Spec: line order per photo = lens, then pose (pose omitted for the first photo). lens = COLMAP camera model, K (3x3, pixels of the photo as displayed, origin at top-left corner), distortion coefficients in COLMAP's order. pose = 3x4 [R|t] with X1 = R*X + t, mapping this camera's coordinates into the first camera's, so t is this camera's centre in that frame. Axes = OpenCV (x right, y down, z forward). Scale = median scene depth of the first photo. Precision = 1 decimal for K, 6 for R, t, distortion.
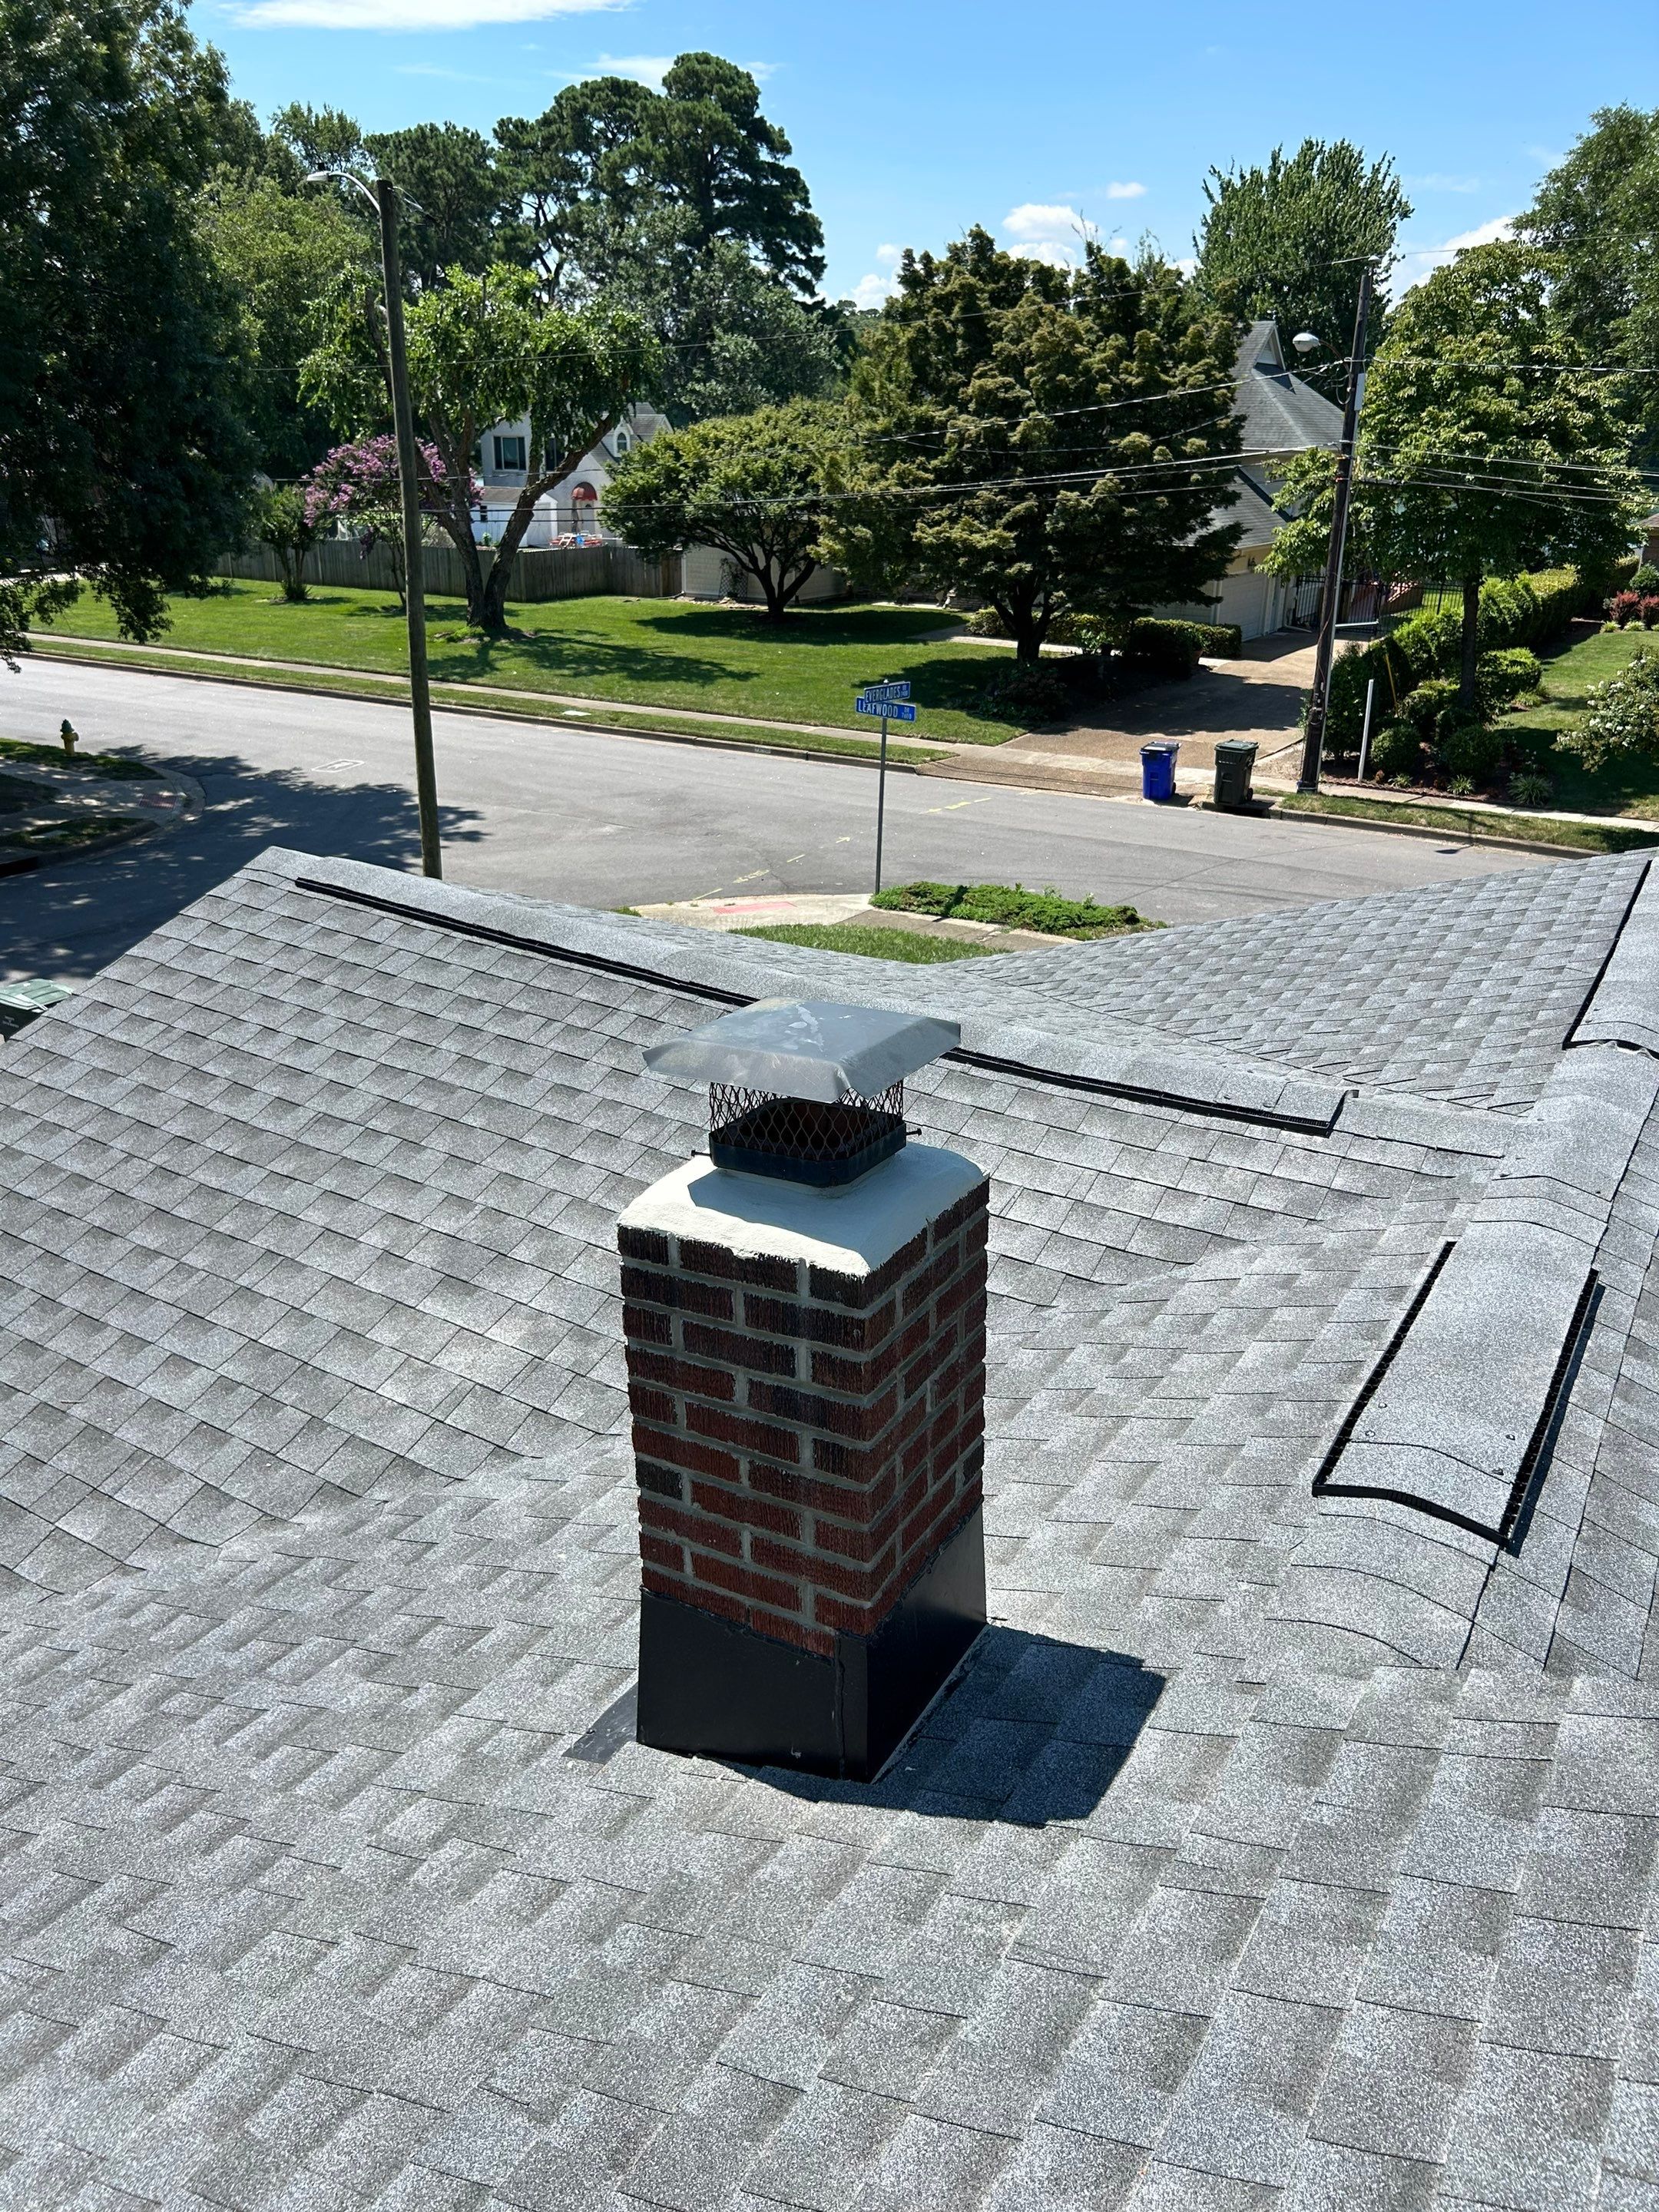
lens RADIAL K [[1605.7, 0, 829.5], [0, 1605.7, 1106.0], [0, 0, 1]] dist [-0.020027, 0.034203]
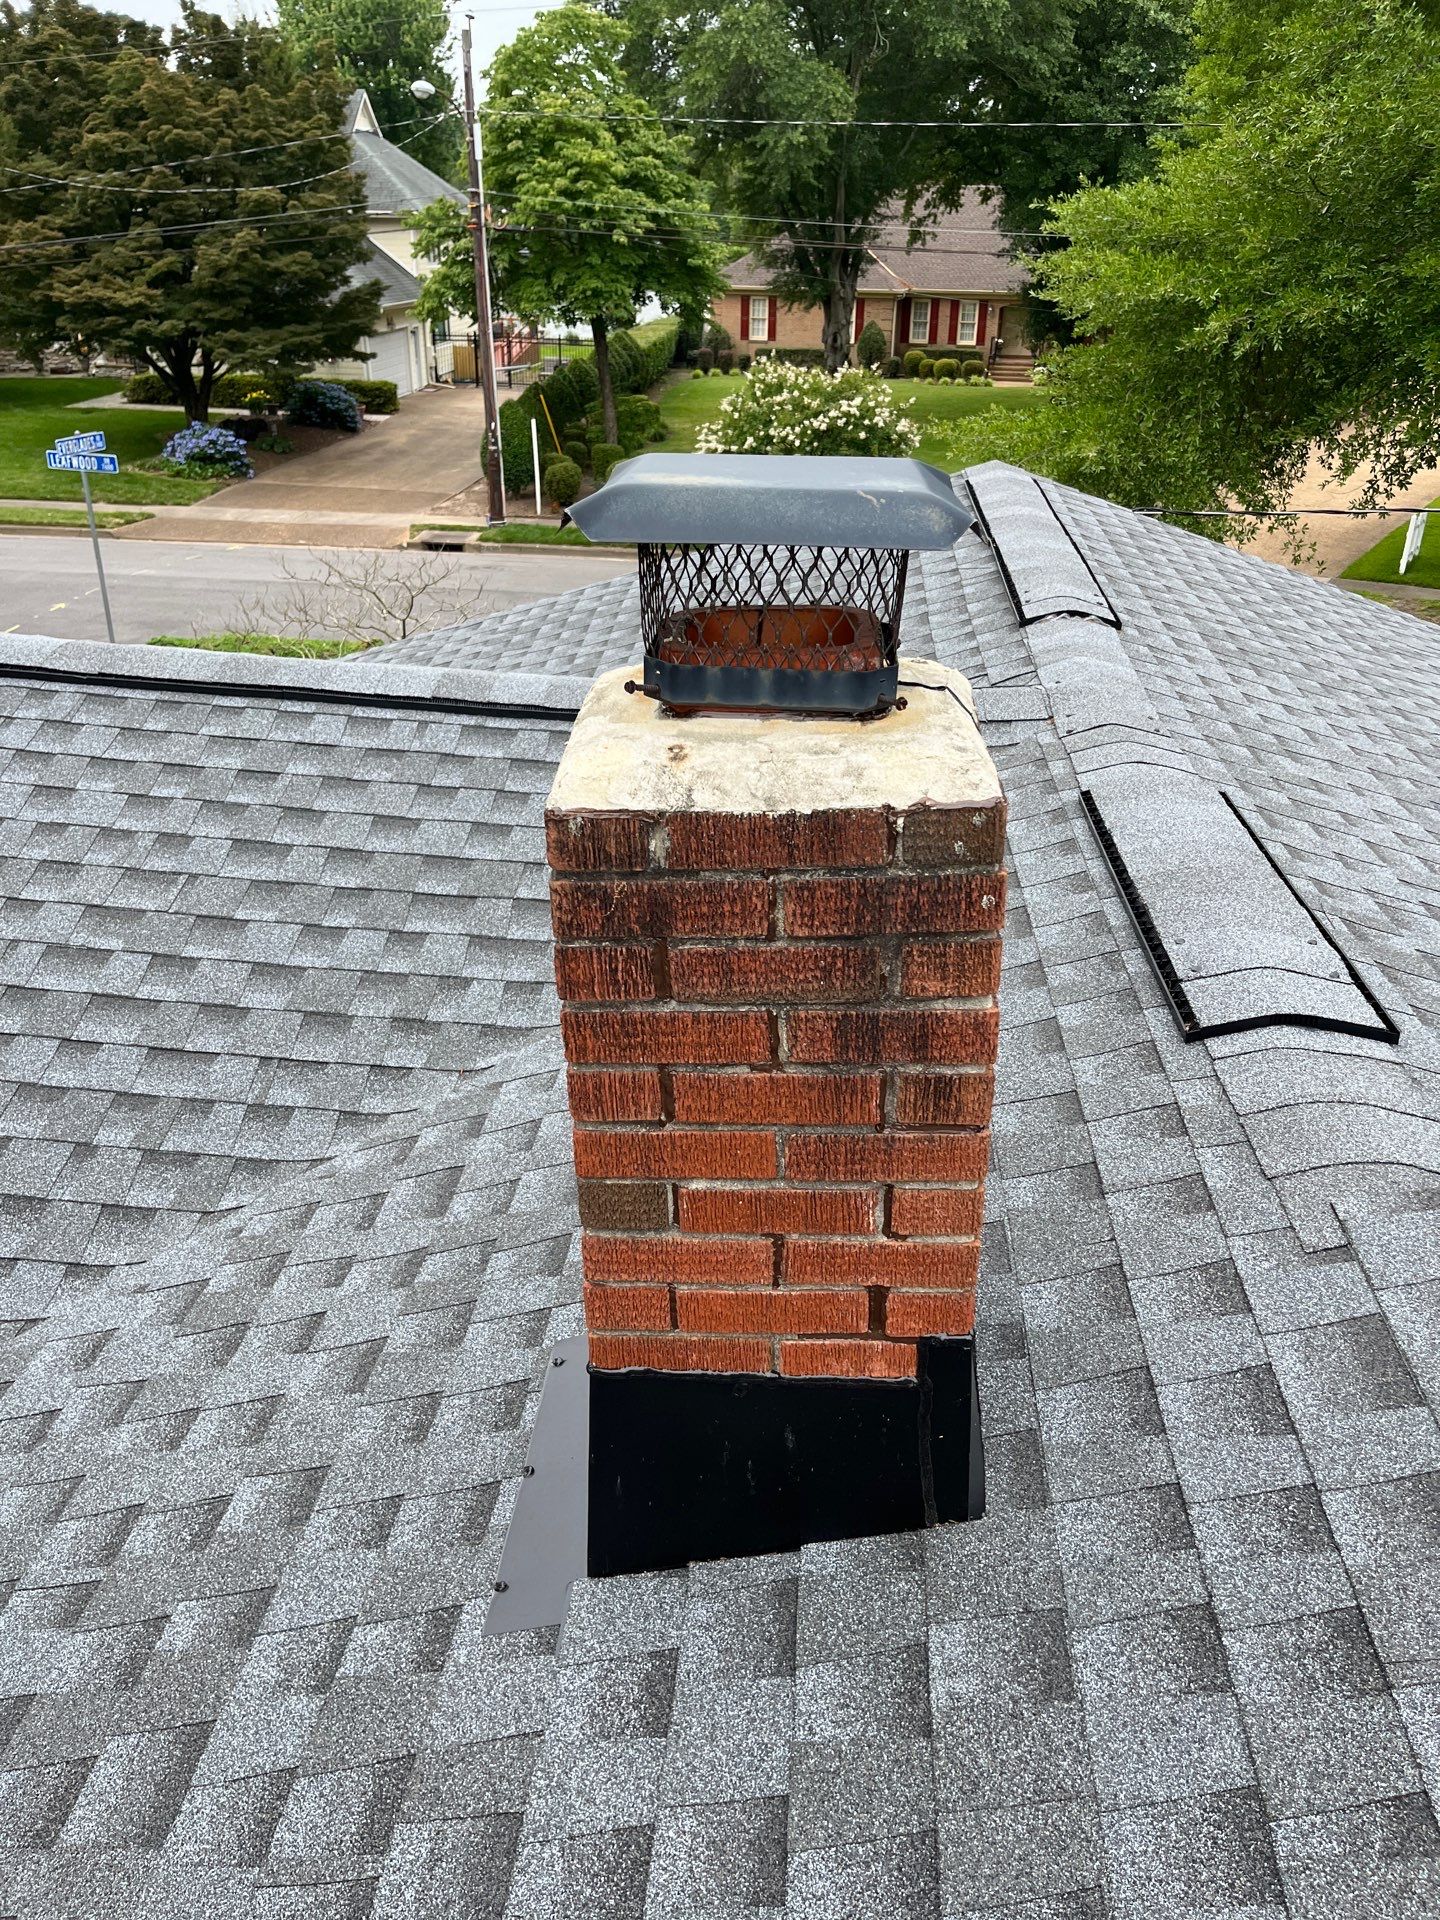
lens RADIAL K [[1442.7, 0, 670.6], [0, 1442.7, 960.8], [0, 0, 1]] dist [0.061119, -0.111454]
pose [[0.904698, -0.193730, 0.379462, -0.018365], [0.164787, 0.980435, 0.107669, 0.004768], [-0.392896, -0.034878, 0.918921, 0.027632]]
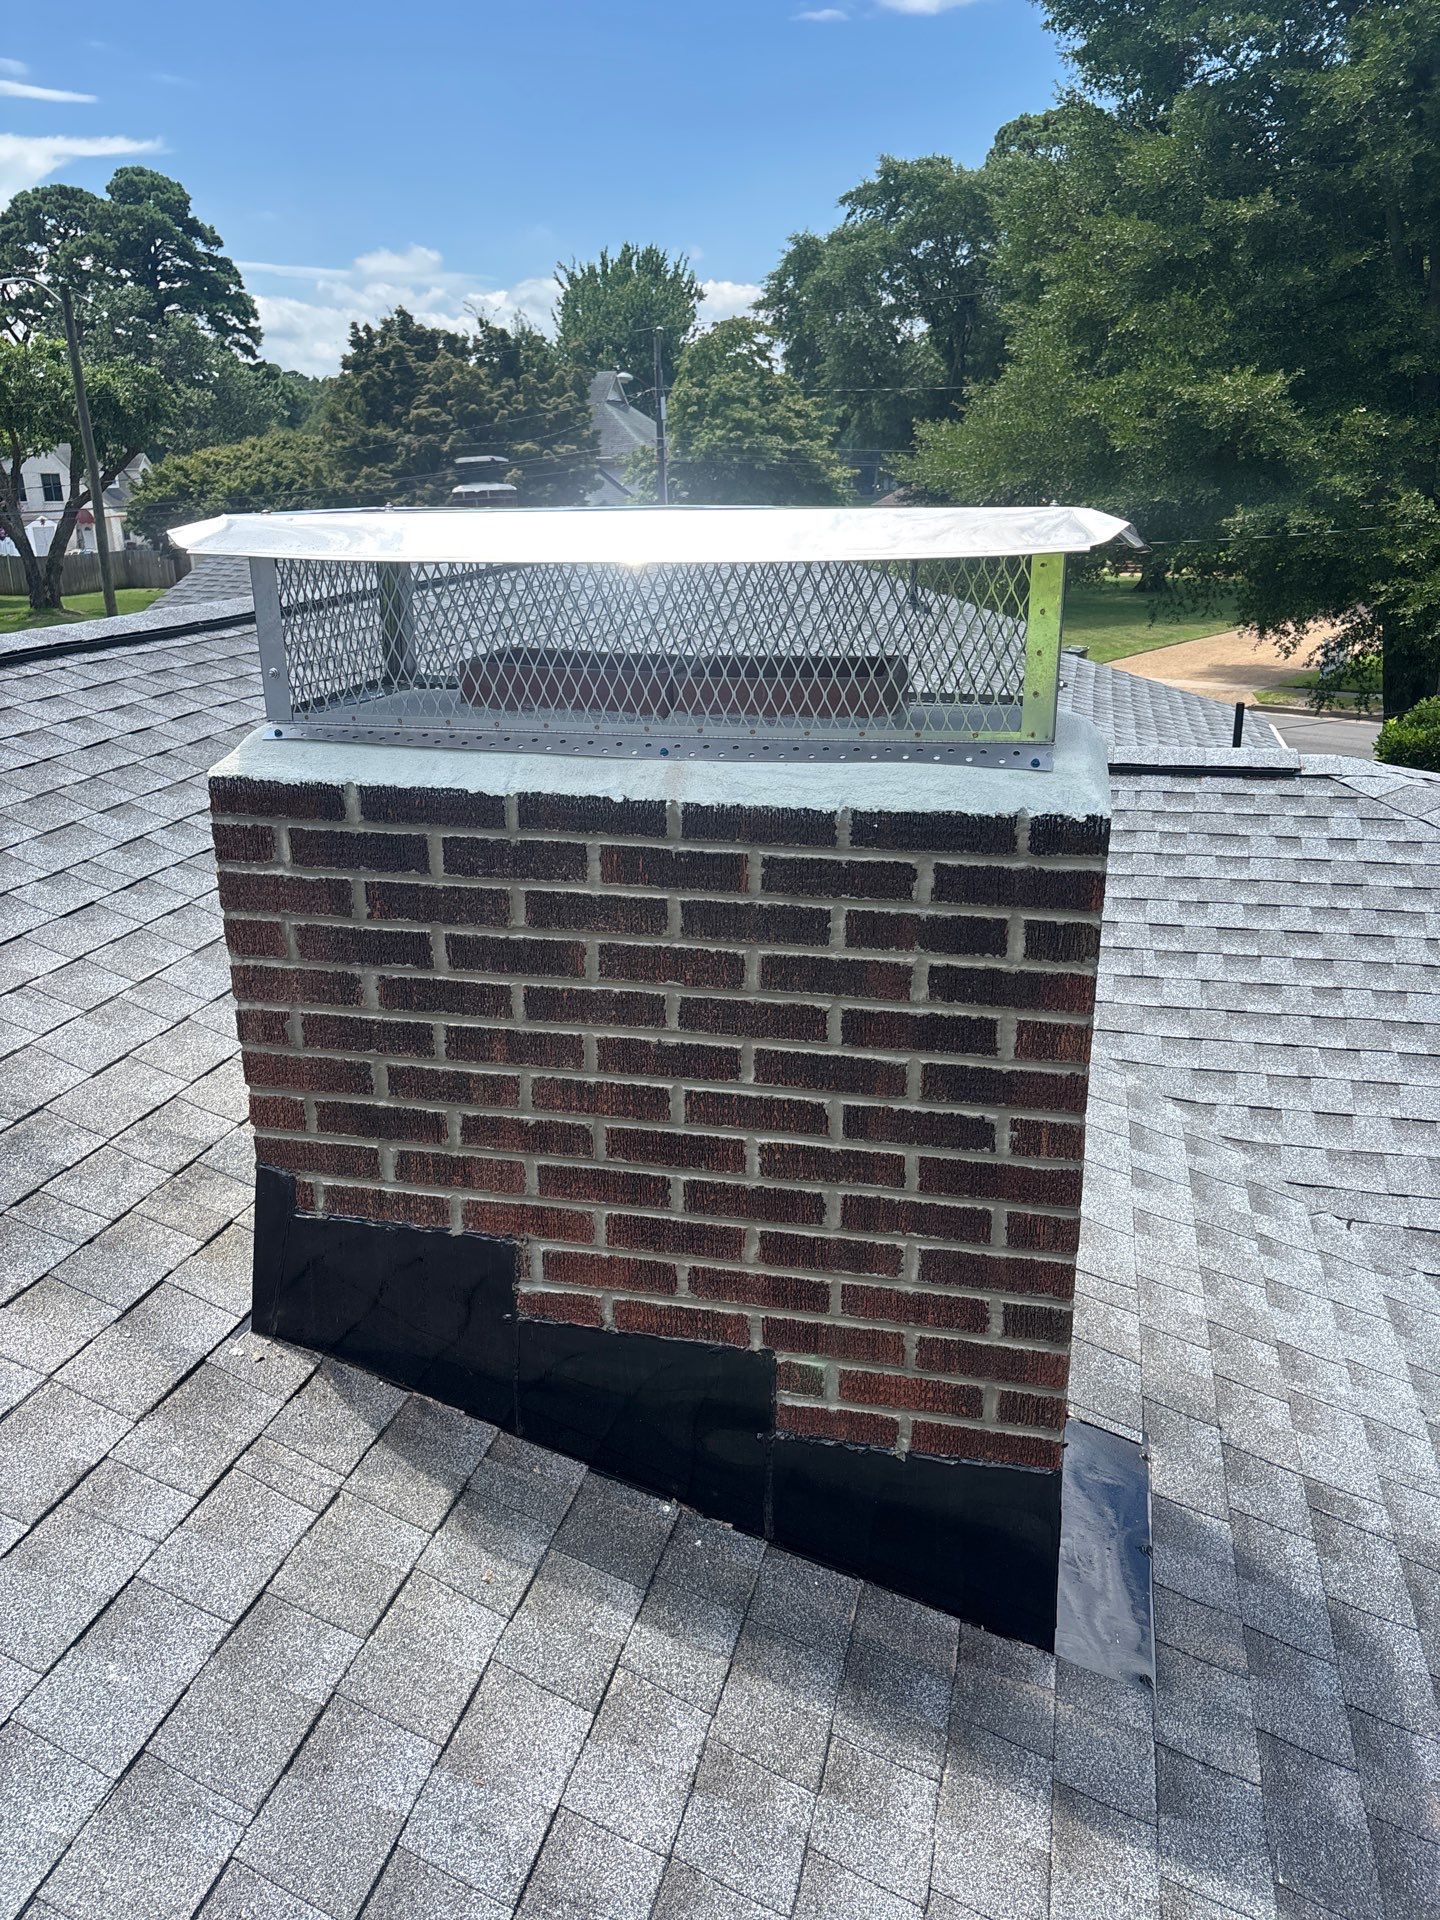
lens RADIAL K [[1421.3, 0, 720.0], [0, 1421.3, 960.0], [0, 0, 1]] dist [0.032786, -0.047147]
pose [[0.955728, -0.122503, 0.267540, -0.046027], [0.140949, 0.988713, -0.050791, 0.129918], [-0.258298, 0.086252, 0.962207, -0.246158]]
